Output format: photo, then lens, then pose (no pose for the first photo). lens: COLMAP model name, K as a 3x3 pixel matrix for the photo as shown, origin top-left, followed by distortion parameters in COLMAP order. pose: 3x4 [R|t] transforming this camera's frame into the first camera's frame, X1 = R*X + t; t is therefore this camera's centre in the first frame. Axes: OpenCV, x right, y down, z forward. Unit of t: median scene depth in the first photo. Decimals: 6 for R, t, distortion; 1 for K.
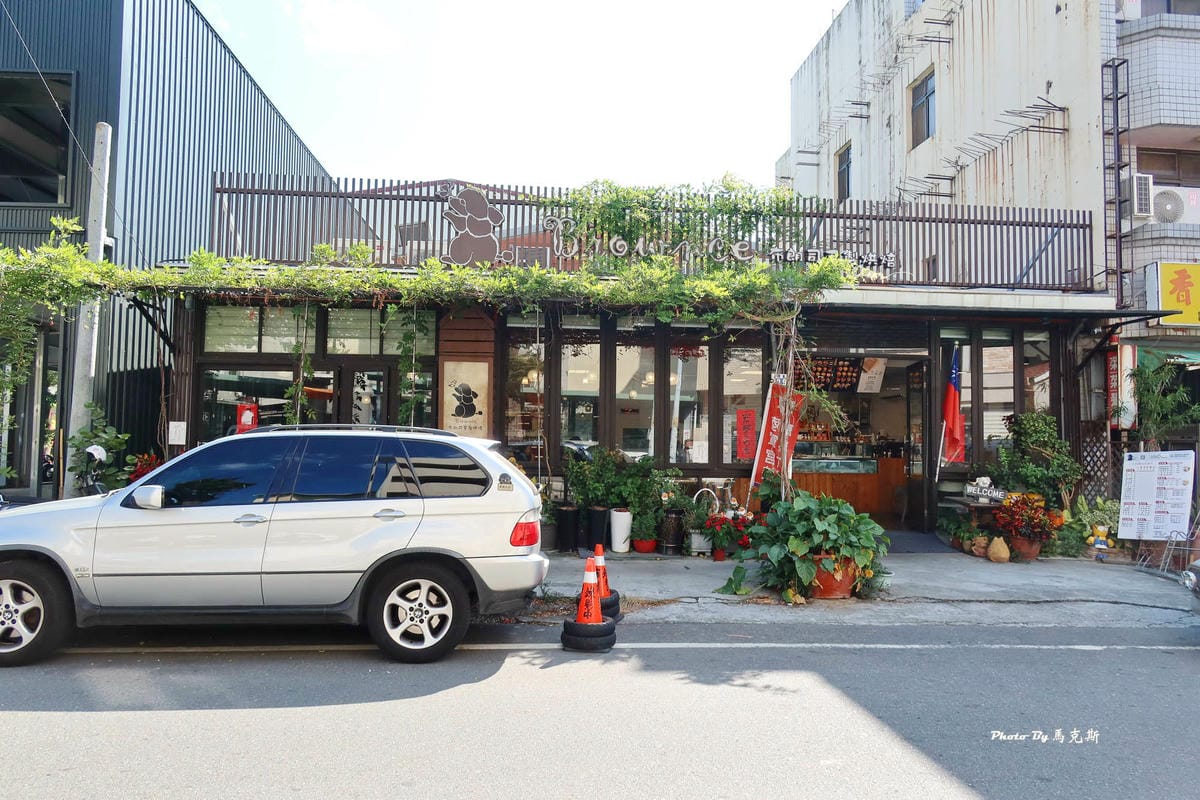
lens RADIAL K [[842.2, 0, 598.4], [0, 842.2, 398.2], [0, 0, 1]] dist [-0.008686, 0.003347]
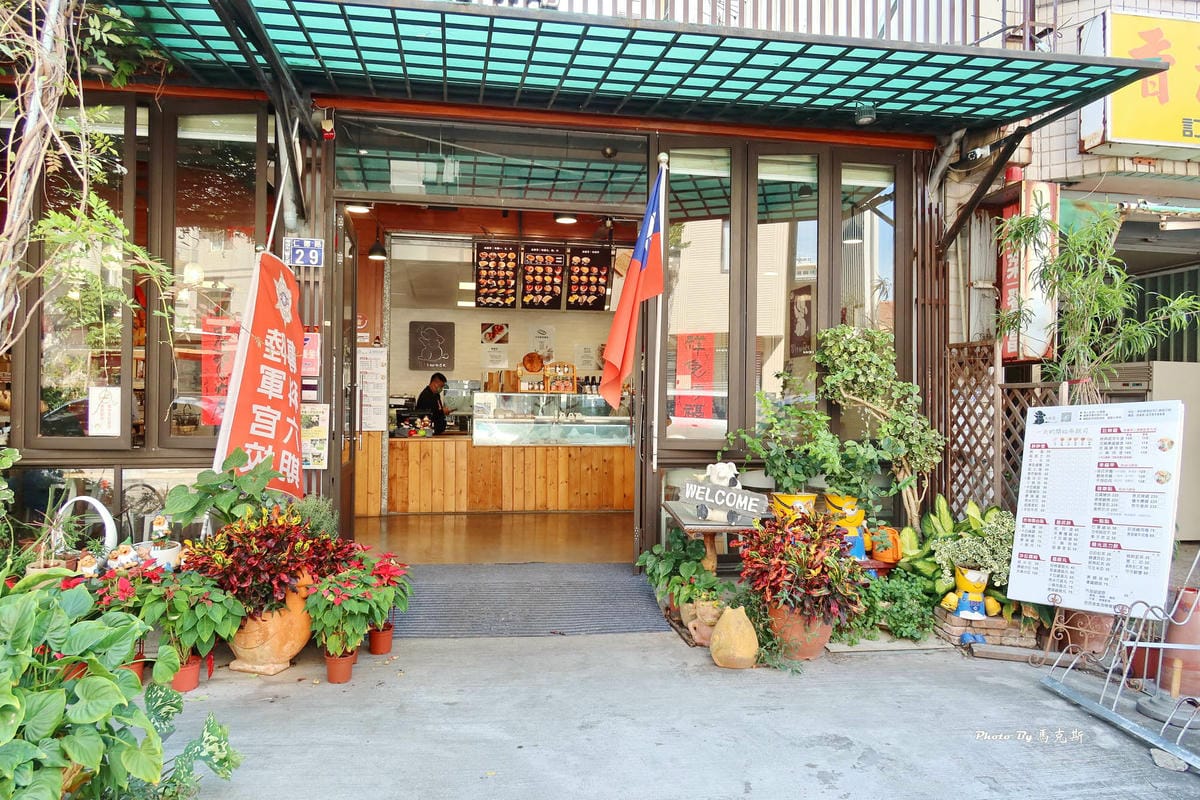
lens RADIAL K [[842.2, 0, 601.4], [0, 842.2, 402.8], [0, 0, 1]] dist [-0.008686, 0.003347]
pose [[0.997307, -0.003973, 0.073239, 0.351856], [0.000270, 0.998724, 0.050504, 0.038343], [-0.073346, -0.050348, 0.996035, 0.546485]]
